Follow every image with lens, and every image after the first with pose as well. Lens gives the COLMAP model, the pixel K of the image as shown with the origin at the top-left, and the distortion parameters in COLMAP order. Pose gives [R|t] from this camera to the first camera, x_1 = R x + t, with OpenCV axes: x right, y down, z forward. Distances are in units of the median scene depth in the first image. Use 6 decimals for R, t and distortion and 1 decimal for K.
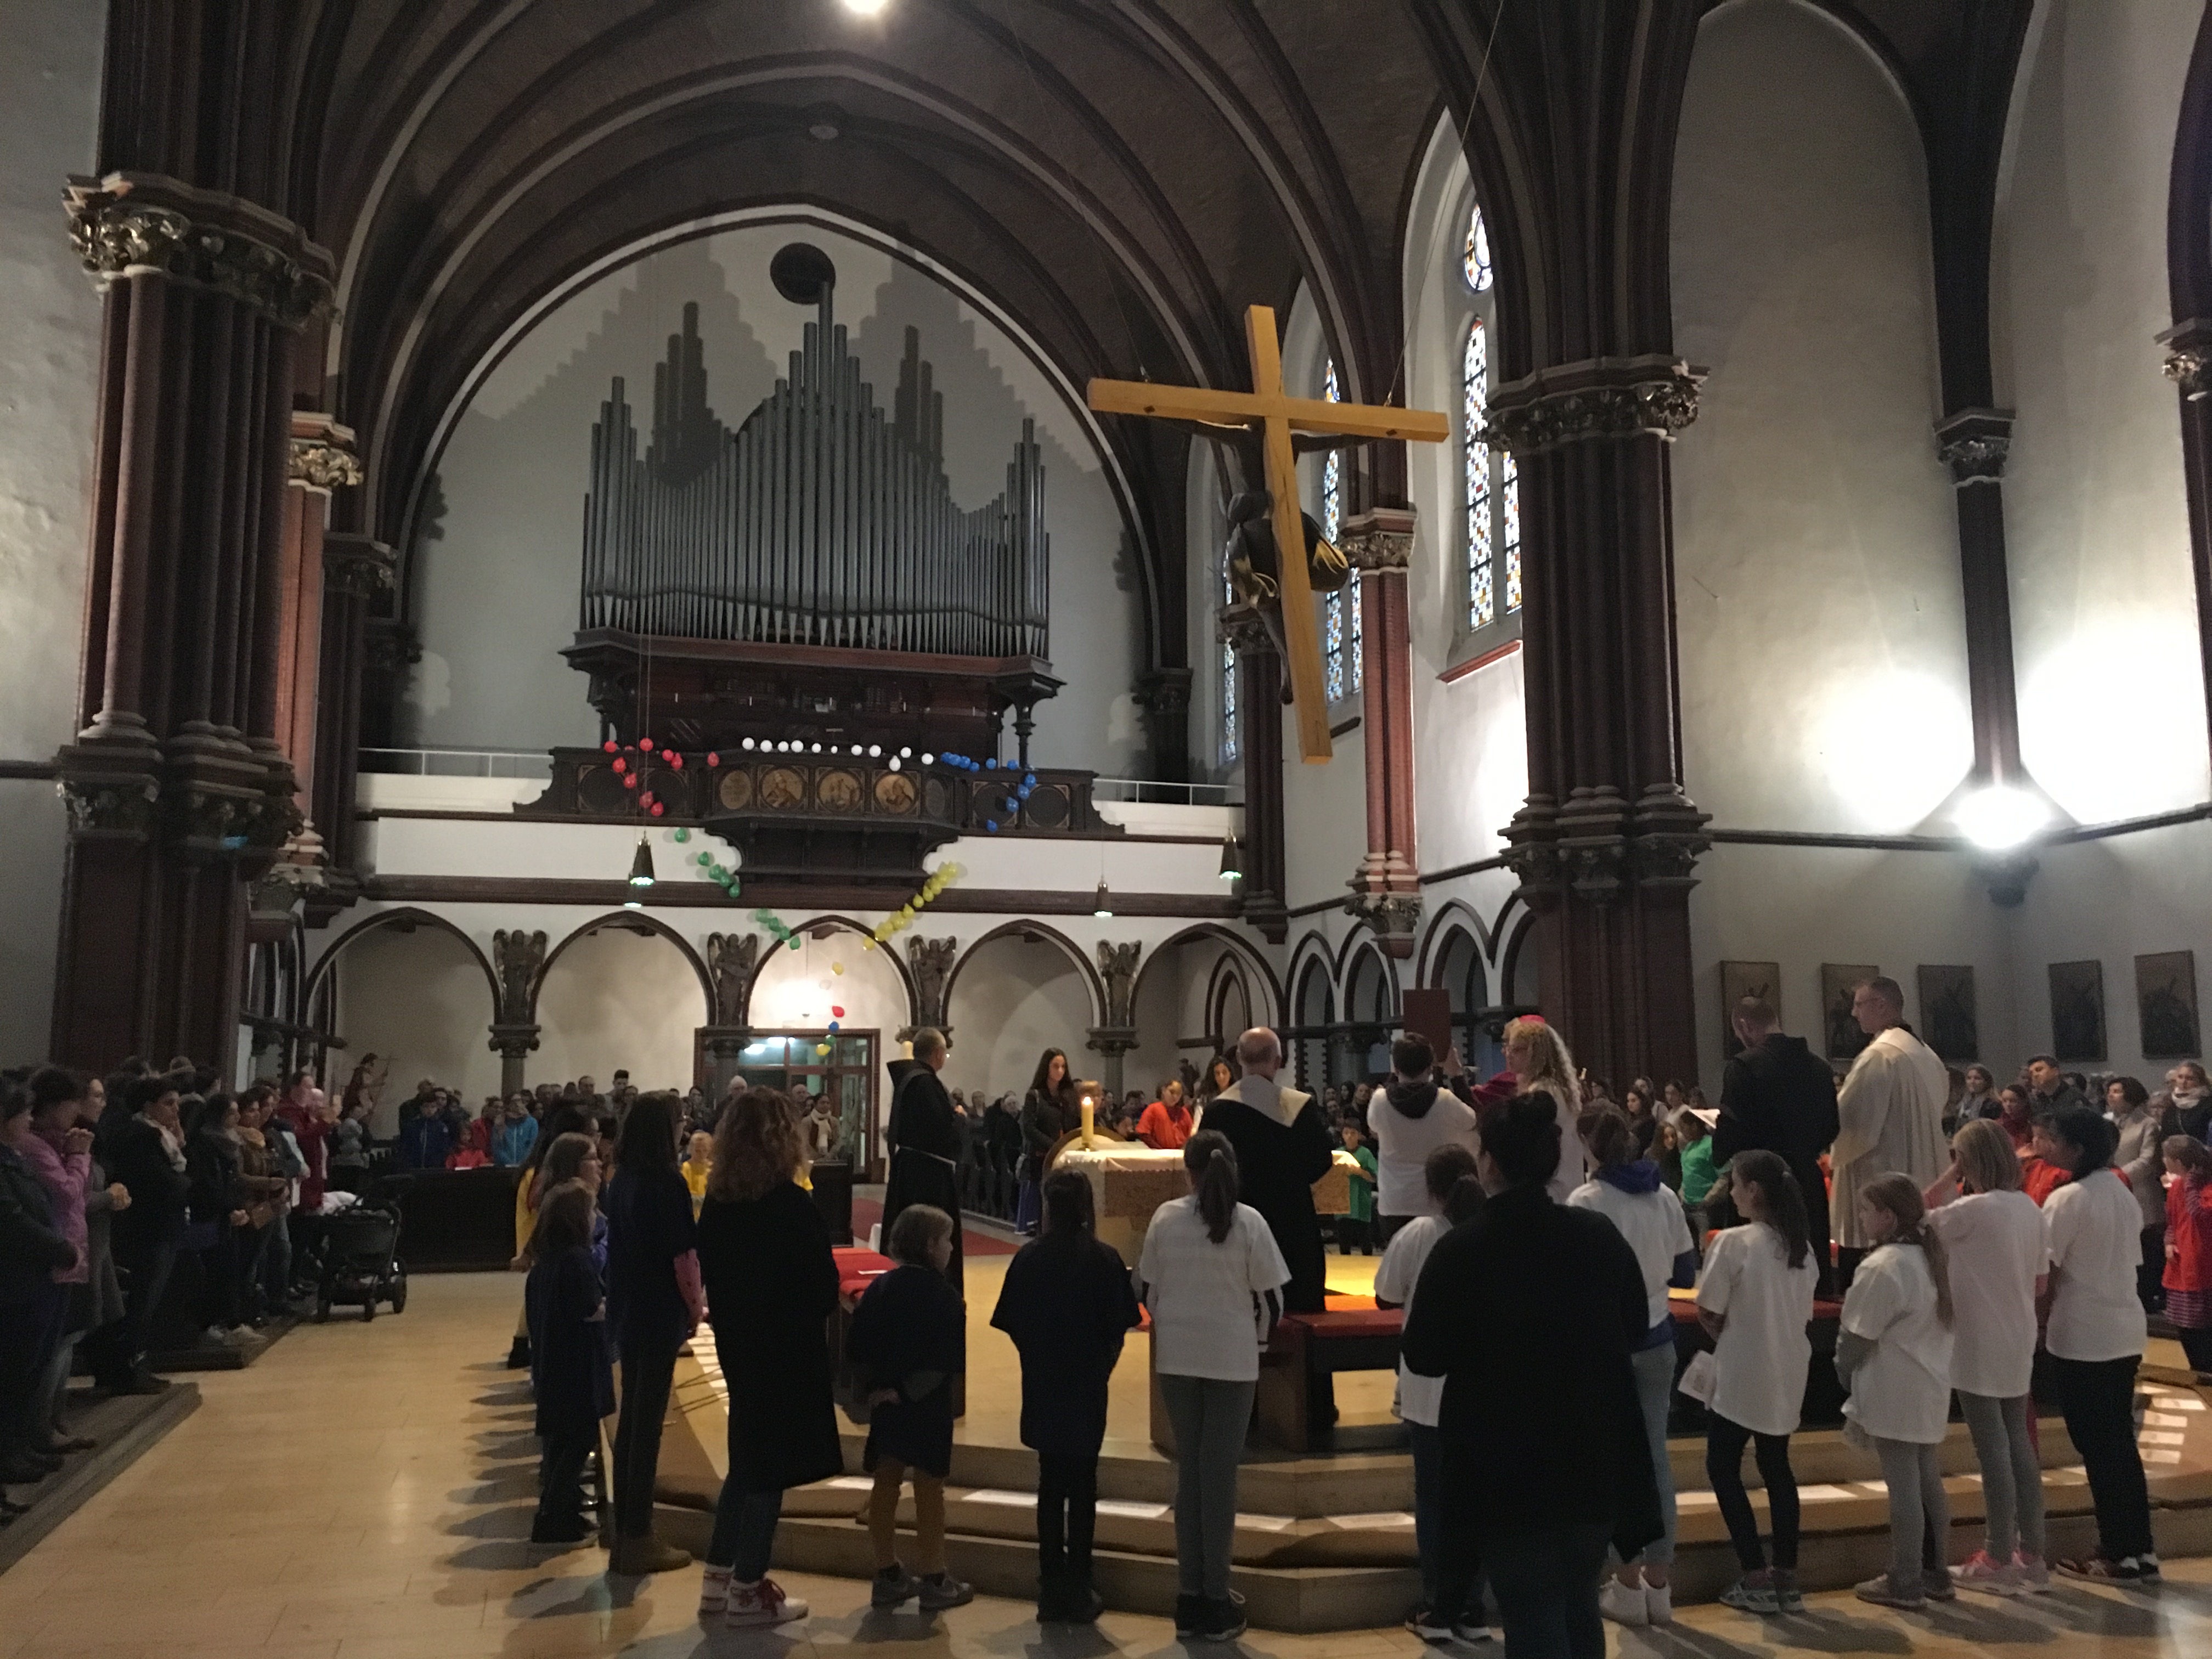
lens RADIAL K [[1875.2, 0, 1106.0], [0, 1875.2, 829.5], [0, 0, 1]] dist [0.048325, -0.006350]
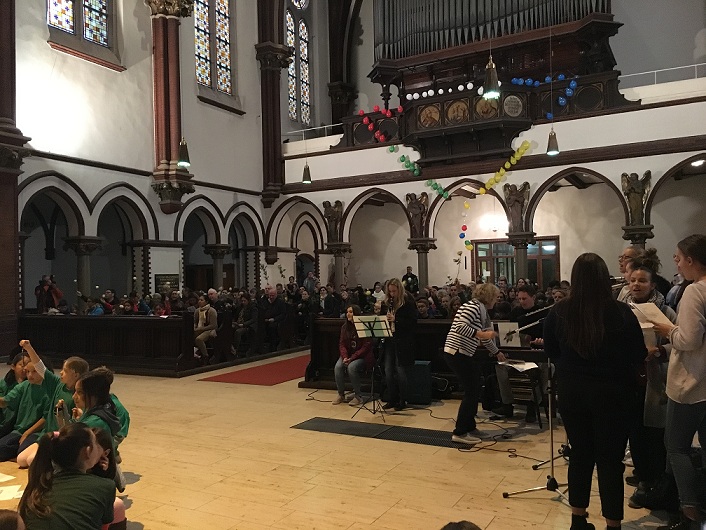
lens RADIAL K [[598.5, 0, 353.0], [0, 598.5, 265.0], [0, 0, 1]] dist [0.048325, -0.006350]
pose [[0.717517, -0.022794, -0.696168, 0.201819], [0.119206, 0.988738, 0.090488, 0.064619], [0.686265, -0.147914, 0.712153, 0.469838]]
